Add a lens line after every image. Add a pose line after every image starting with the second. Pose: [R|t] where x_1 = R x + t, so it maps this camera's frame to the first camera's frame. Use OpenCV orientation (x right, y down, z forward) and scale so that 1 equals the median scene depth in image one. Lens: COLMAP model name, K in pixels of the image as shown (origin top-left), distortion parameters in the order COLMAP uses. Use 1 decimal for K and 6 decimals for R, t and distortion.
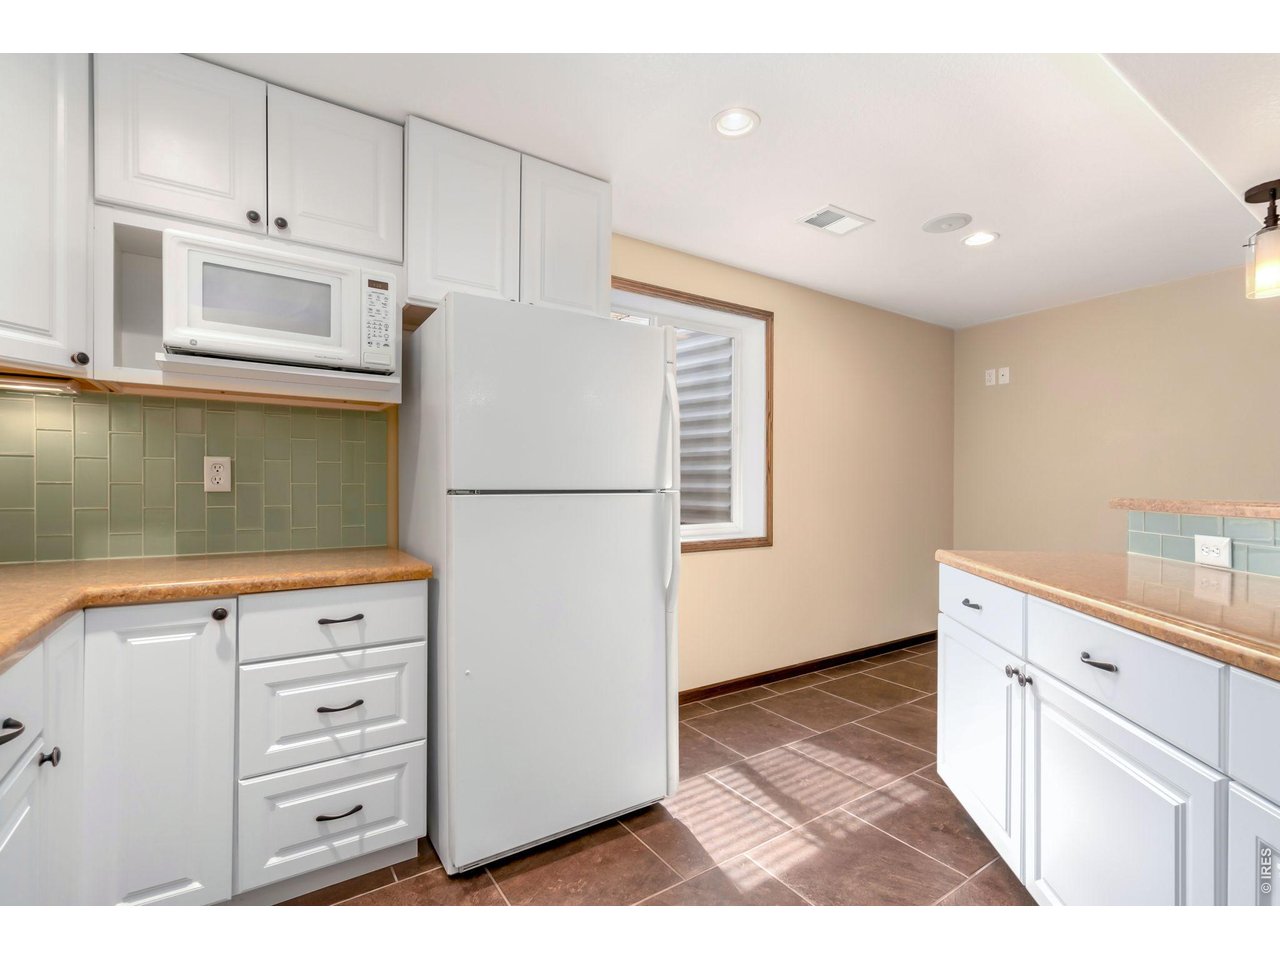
lens RADIAL K [[592.6, 0, 643.9], [0, 592.6, 483.8], [0, 0, 1]] dist [-0.000788, -0.000174]
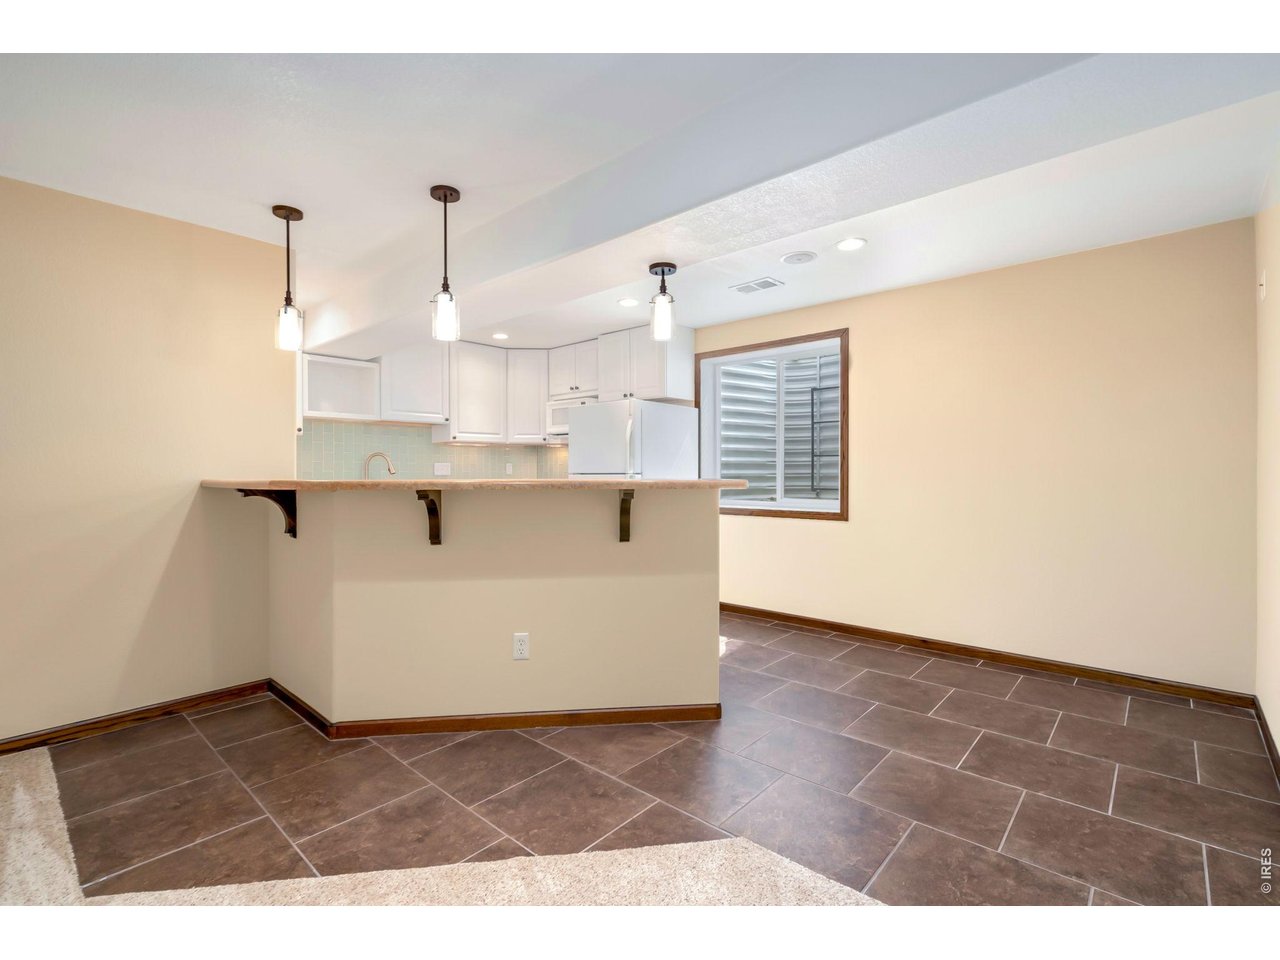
lens RADIAL K [[587.2, 0, 643.5], [0, 587.2, 475.7], [0, 0, 1]] dist [-0.000170, 0.000088]
pose [[0.237814, 0.001600, -0.971309, 1.336717], [0.003394, 0.999991, 0.002478, 0.008878], [0.971305, -0.003886, 0.237807, 0.325670]]
